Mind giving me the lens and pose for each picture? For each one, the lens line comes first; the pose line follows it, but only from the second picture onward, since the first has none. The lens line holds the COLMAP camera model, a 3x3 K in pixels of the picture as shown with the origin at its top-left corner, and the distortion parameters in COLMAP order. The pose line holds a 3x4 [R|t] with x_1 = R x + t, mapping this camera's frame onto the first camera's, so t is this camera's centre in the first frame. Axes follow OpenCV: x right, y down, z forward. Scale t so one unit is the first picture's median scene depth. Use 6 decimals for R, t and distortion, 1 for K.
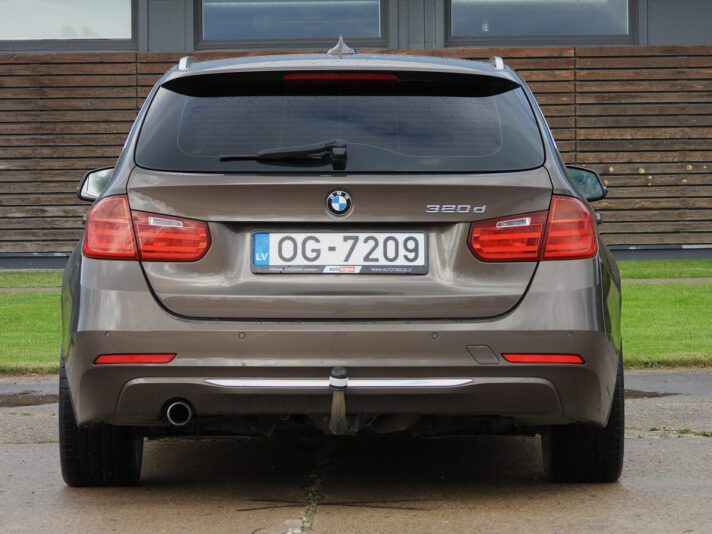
lens RADIAL K [[2965.6, 0, 373.3], [0, 2965.6, 264.2], [0, 0, 1]] dist [0.098248, 0.000000]
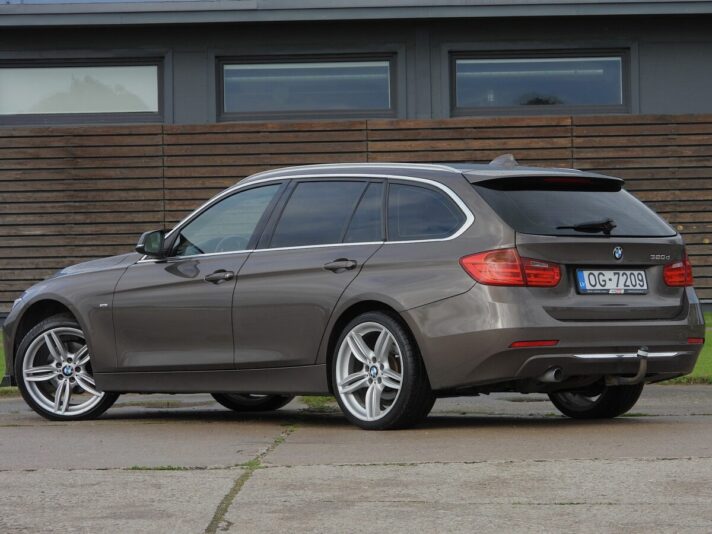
lens RADIAL K [[3271.4, 0, 264.6], [0, 3271.4, 300.6], [0, 0, 1]] dist [0.178174, 0.000000]
pose [[0.999963, -0.007918, 0.003425, -0.047592], [0.007954, 0.999909, -0.010873, 0.005434], [-0.003339, 0.010900, 0.999935, -0.183121]]
